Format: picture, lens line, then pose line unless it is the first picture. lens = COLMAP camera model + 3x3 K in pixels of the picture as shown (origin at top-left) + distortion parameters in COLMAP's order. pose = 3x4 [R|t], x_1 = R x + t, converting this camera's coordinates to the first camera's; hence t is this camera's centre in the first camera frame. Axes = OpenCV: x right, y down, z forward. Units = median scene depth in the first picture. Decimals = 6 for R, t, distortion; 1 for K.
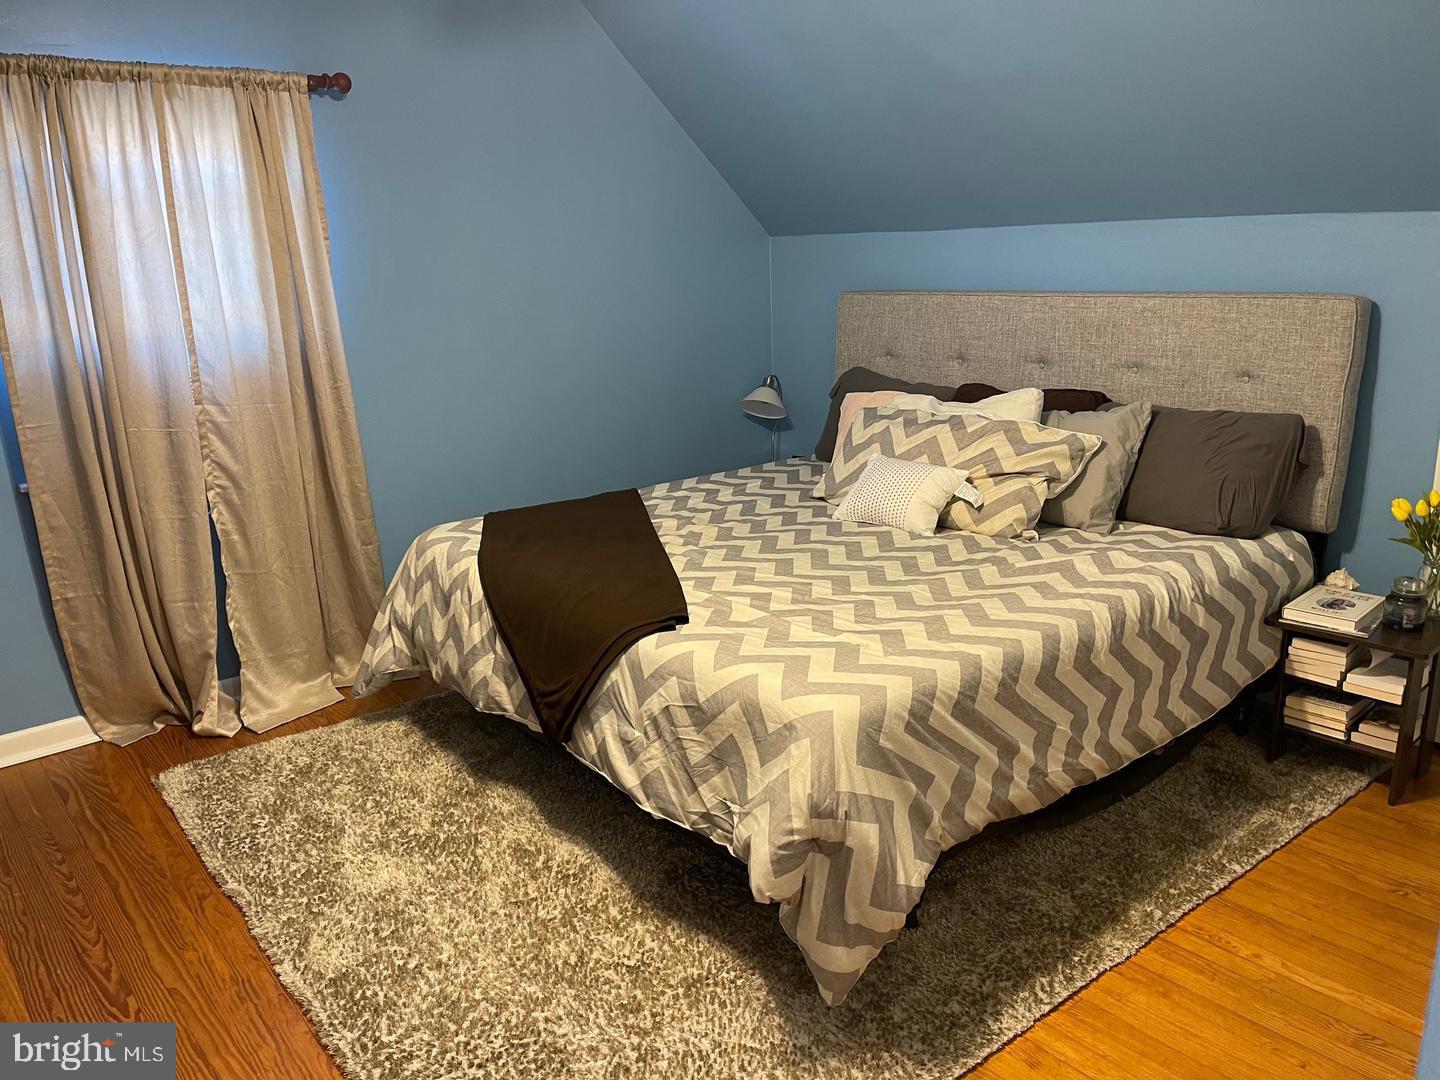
lens RADIAL K [[1106.4, 0, 721.6], [0, 1106.4, 560.5], [0, 0, 1]] dist [0.092778, -0.075483]
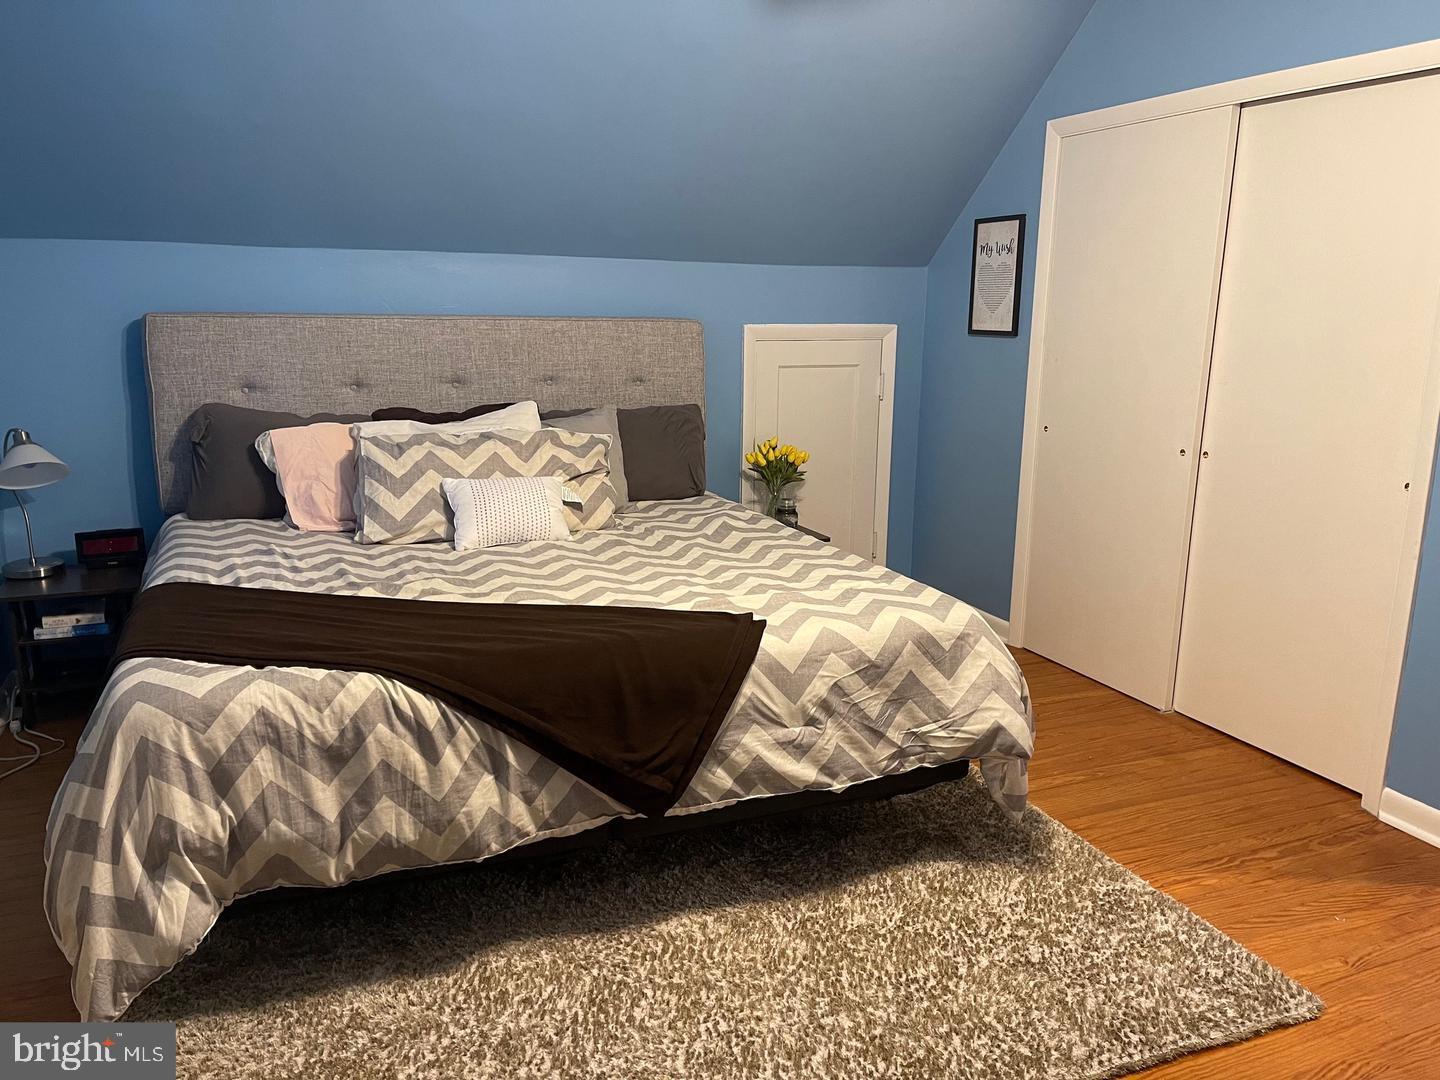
lens RADIAL K [[1106.4, 0, 721.6], [0, 1106.4, 560.5], [0, 0, 1]] dist [0.092778, -0.075483]
pose [[0.285654, -0.193654, 0.938563, -0.892415], [0.239709, 0.962676, 0.125673, -0.118663], [-0.927869, 0.189083, 0.321413, 0.626485]]
